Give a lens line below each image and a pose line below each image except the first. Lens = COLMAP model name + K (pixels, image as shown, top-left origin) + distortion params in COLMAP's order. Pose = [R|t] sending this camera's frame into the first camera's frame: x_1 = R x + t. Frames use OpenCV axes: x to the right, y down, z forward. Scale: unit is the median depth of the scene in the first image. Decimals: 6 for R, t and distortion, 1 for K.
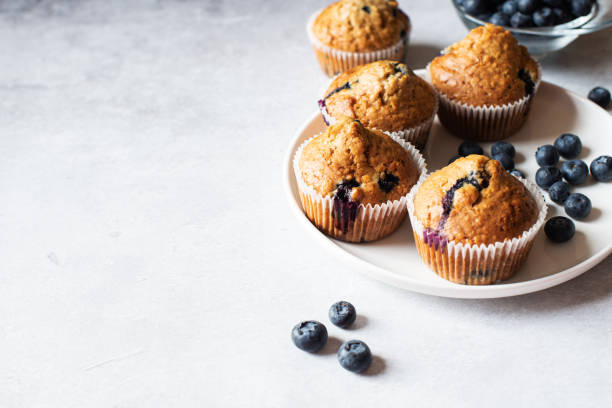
lens RADIAL K [[930.8, 0, 305.4], [0, 930.8, 205.5], [0, 0, 1]] dist [-0.213285, 0.000000]
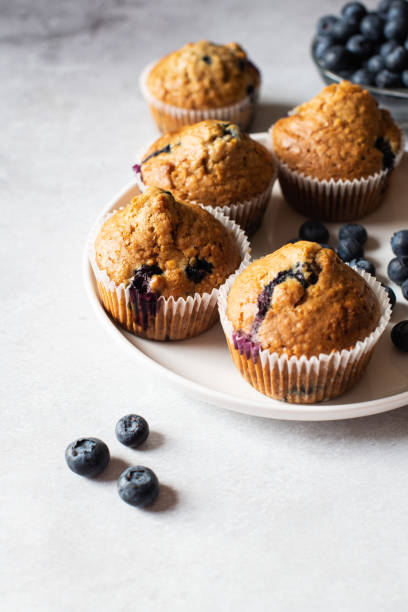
lens RADIAL K [[930.8, 0, 205.0], [0, 930.8, 304.0], [0, 0, 1]] dist [-0.213285, 0.000000]
pose [[0.999097, 0.042479, -0.000837, 0.094093], [-0.042406, 0.998208, 0.042214, -0.029128], [0.002628, -0.042141, 0.999108, 0.179954]]
